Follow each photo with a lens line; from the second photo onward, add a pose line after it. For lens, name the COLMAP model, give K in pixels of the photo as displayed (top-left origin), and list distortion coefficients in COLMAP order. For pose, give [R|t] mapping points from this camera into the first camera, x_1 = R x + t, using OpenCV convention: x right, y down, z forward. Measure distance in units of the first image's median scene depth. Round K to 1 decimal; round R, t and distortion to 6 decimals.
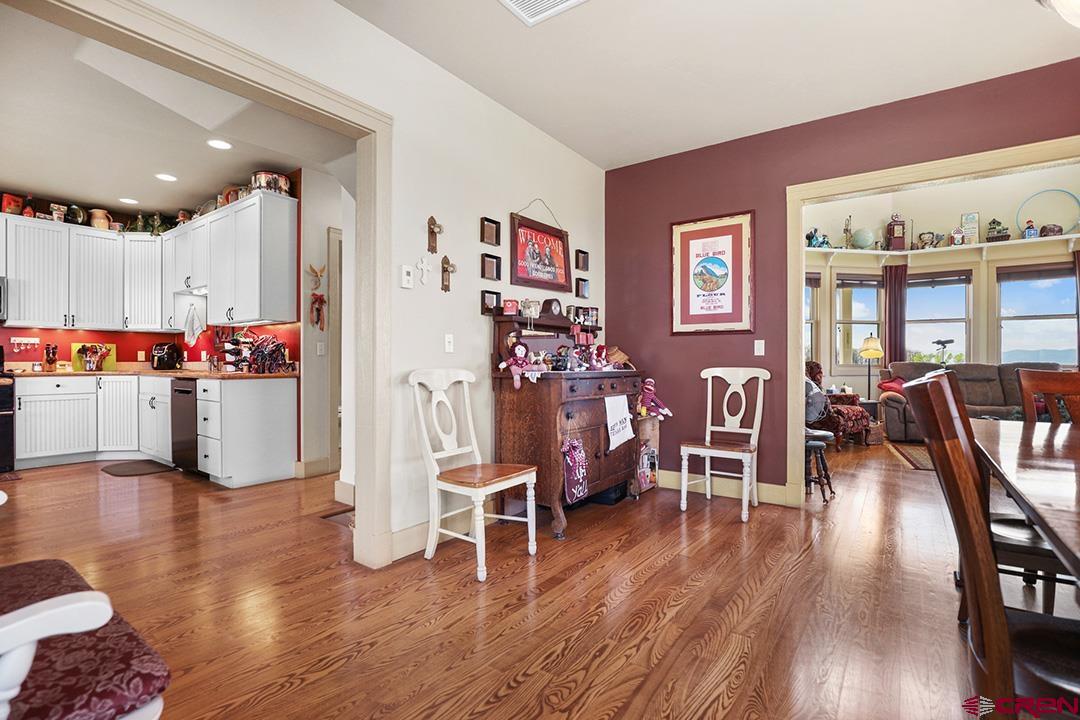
lens RADIAL K [[504.0, 0, 543.3], [0, 504.0, 364.2], [0, 0, 1]] dist [-0.025773, 0.002283]
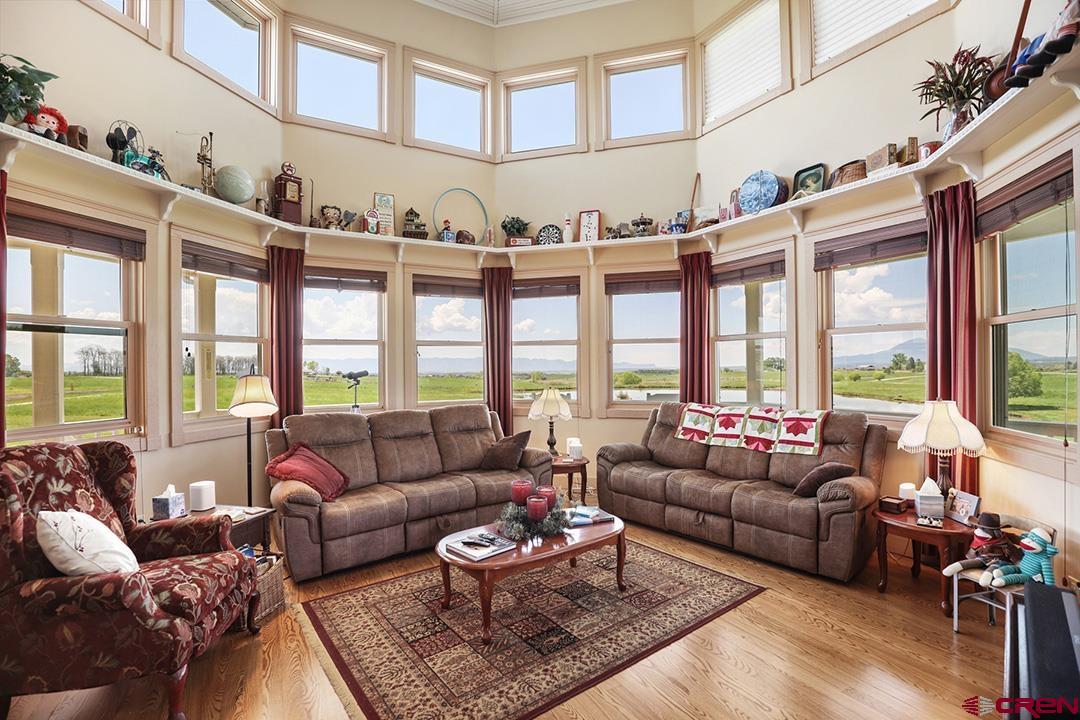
lens RADIAL K [[504.0, 0, 540.1], [0, 504.0, 365.0], [0, 0, 1]] dist [-0.025773, 0.002283]
pose [[0.430288, -0.000251, 0.902691, 0.303266], [0.016531, 0.999834, -0.007602, -0.048188], [-0.902540, 0.018193, 0.430221, 0.482191]]
